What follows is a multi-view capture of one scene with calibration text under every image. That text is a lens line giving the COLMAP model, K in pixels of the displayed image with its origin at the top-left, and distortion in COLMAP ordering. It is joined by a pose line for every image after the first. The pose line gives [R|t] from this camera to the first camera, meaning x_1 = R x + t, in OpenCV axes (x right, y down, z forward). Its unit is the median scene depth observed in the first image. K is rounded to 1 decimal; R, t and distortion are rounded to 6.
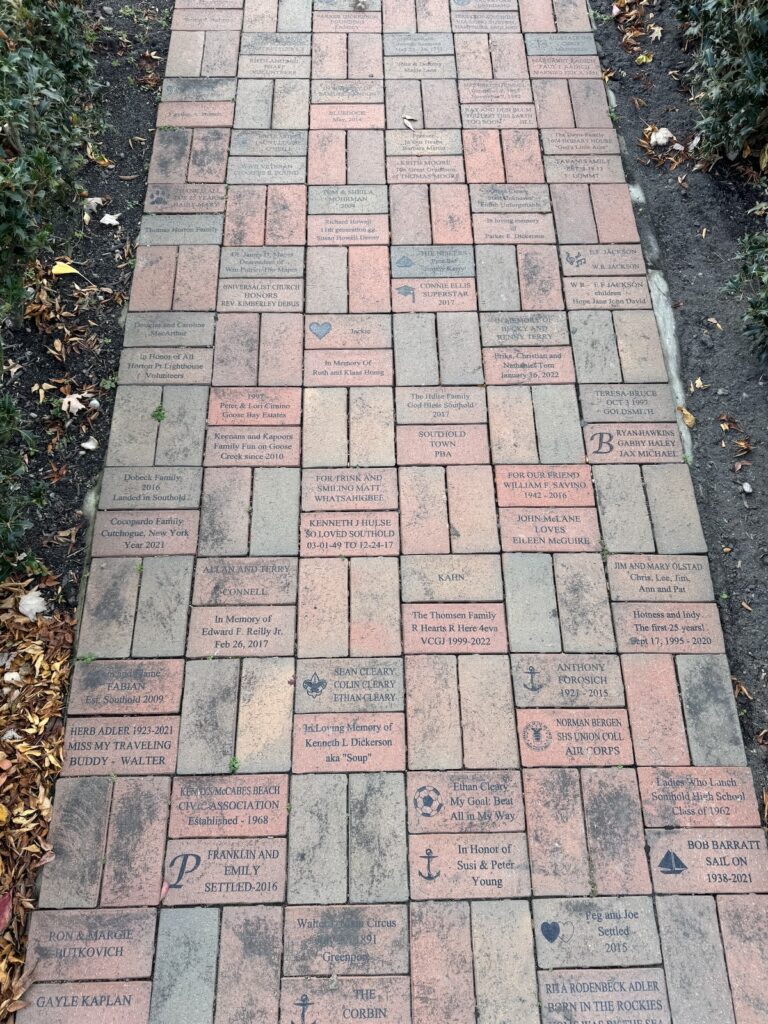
lens RADIAL K [[704.8, 0, 384.0], [0, 704.8, 512.0], [0, 0, 1]] dist [0.076087, -0.102052]
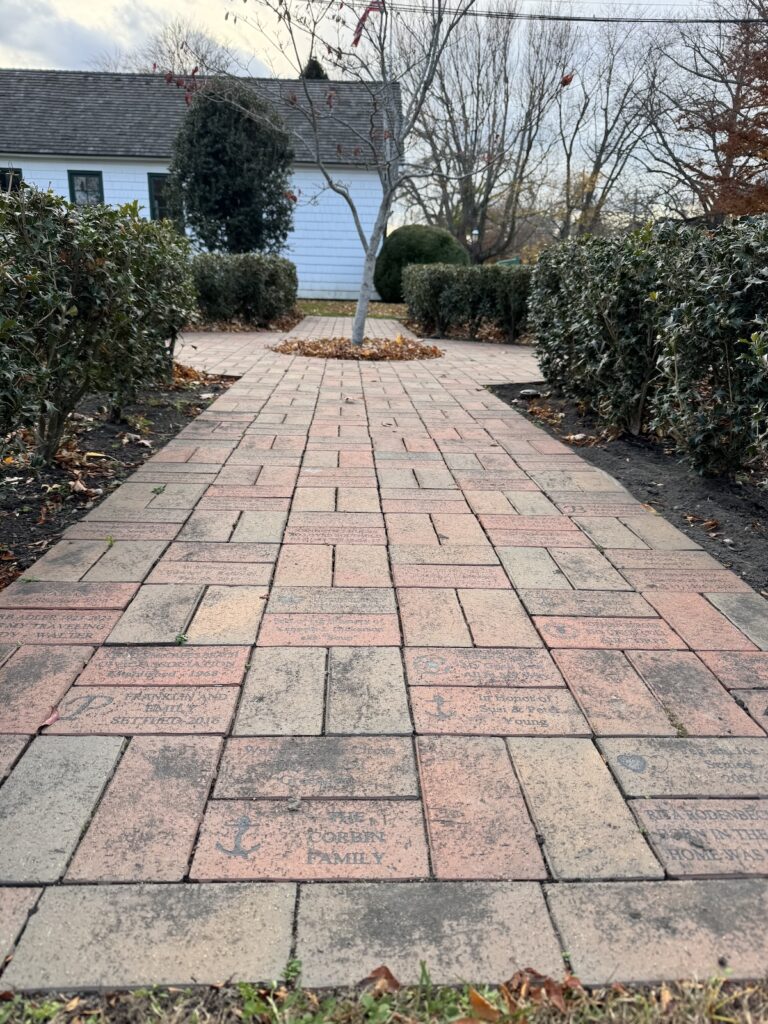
lens RADIAL K [[704.8, 0, 384.0], [0, 704.8, 512.0], [0, 0, 1]] dist [0.076087, -0.102052]
pose [[0.999497, 0.005011, 0.031329, -0.014450], [0.019829, 0.672180, -0.740122, 0.856316], [-0.024767, 0.740370, 0.671743, 0.375841]]
